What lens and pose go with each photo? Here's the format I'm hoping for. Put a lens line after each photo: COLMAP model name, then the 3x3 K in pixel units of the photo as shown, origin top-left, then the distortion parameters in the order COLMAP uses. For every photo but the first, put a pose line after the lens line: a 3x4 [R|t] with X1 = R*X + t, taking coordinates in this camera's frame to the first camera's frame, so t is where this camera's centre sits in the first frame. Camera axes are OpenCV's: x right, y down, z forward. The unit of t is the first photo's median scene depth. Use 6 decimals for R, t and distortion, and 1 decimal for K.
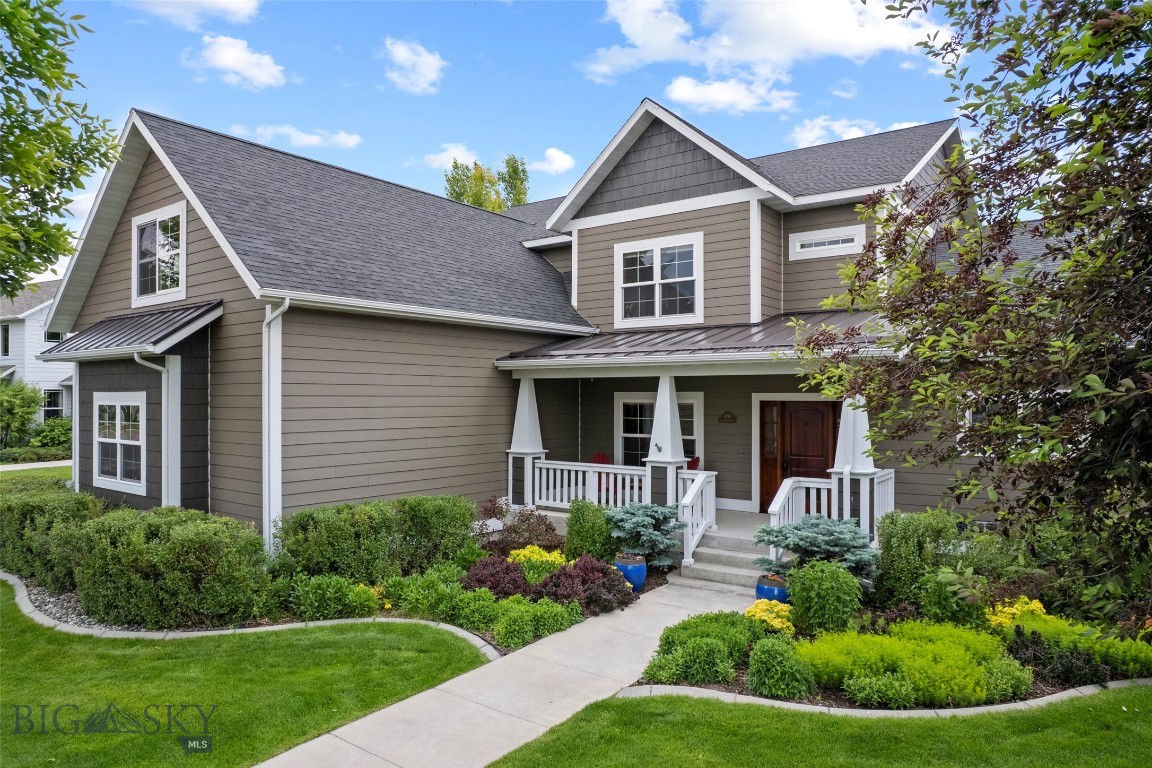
lens RADIAL K [[737.2, 0, 576.0], [0, 737.2, 384.0], [0, 0, 1]] dist [-0.080064, 0.068649]
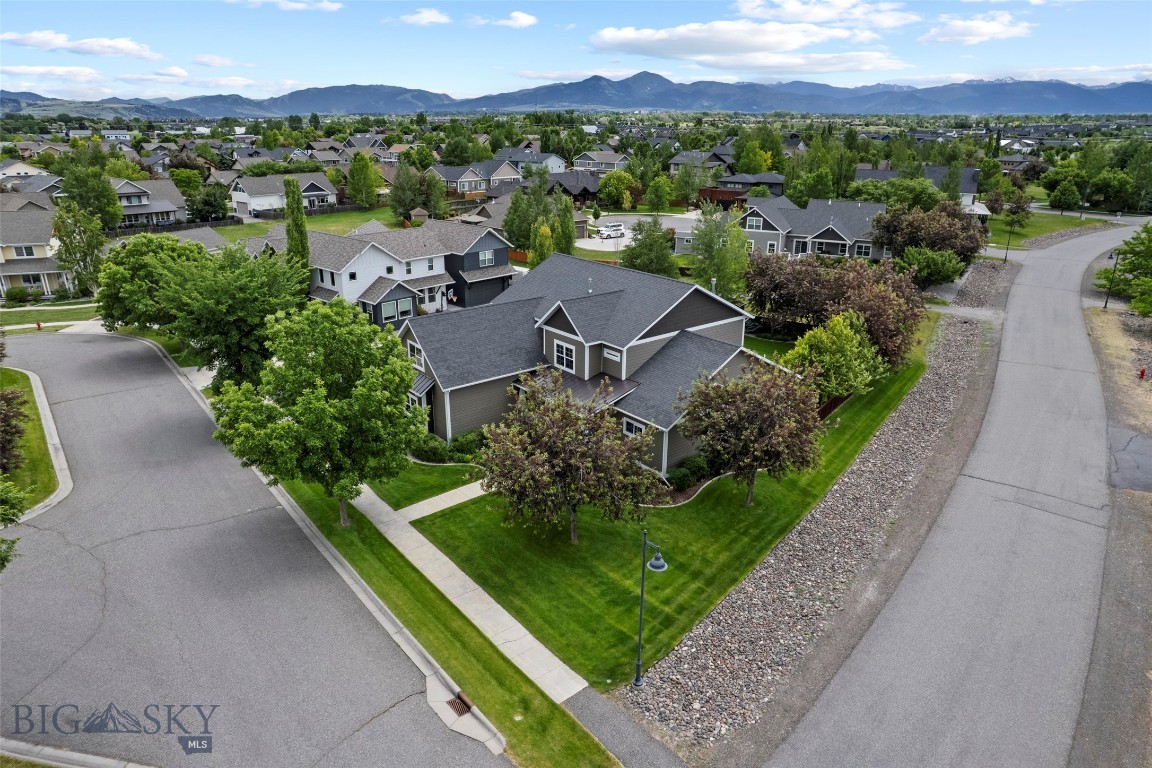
lens RADIAL K [[737.2, 0, 576.0], [0, 737.2, 384.0], [0, 0, 1]] dist [-0.080064, 0.068649]
pose [[0.967482, 0.086158, -0.237816, 0.918610], [0.004183, 0.934621, 0.355621, -1.150559], [0.252907, -0.345052, 0.903868, -1.837300]]
